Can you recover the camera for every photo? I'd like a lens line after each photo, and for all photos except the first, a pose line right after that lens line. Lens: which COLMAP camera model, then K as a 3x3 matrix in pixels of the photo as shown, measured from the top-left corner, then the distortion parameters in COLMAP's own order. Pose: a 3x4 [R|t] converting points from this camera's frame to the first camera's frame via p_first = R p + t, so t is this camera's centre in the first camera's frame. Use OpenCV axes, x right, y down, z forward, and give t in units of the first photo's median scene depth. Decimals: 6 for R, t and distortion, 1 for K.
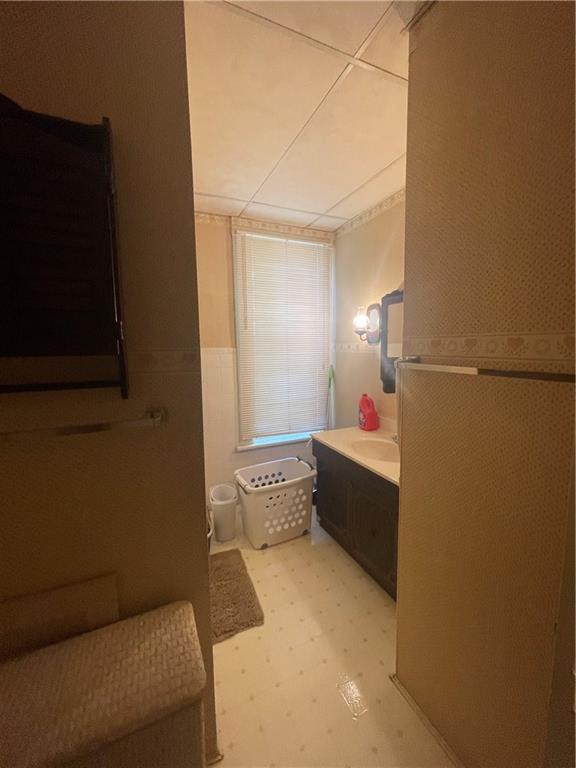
lens RADIAL K [[310.8, 0, 287.8], [0, 310.8, 382.3], [0, 0, 1]] dist [-0.004025, 0.001545]
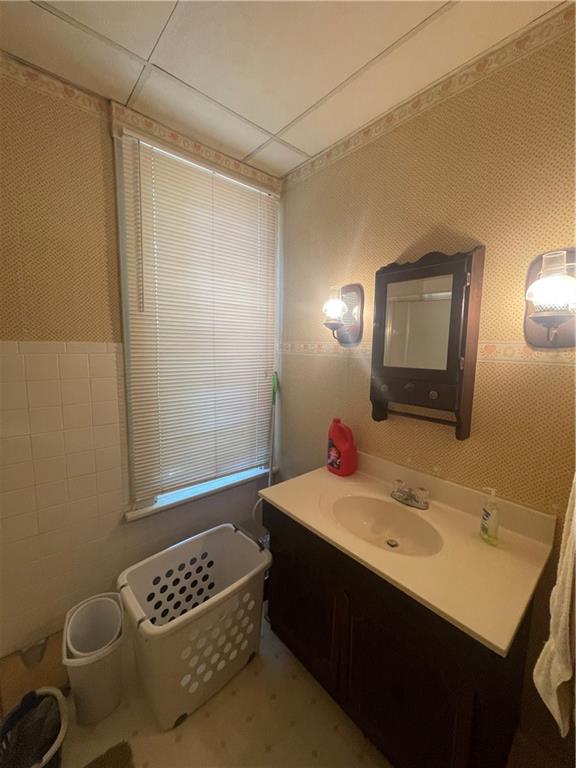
lens RADIAL K [[310.8, 0, 288.0], [0, 310.8, 383.0], [0, 0, 1]] dist [-0.004025, 0.001545]
pose [[0.957120, -0.002894, 0.289677, -0.045048], [-0.000503, 0.999932, 0.011654, -0.047438], [-0.289691, -0.011300, 0.957054, 0.391173]]
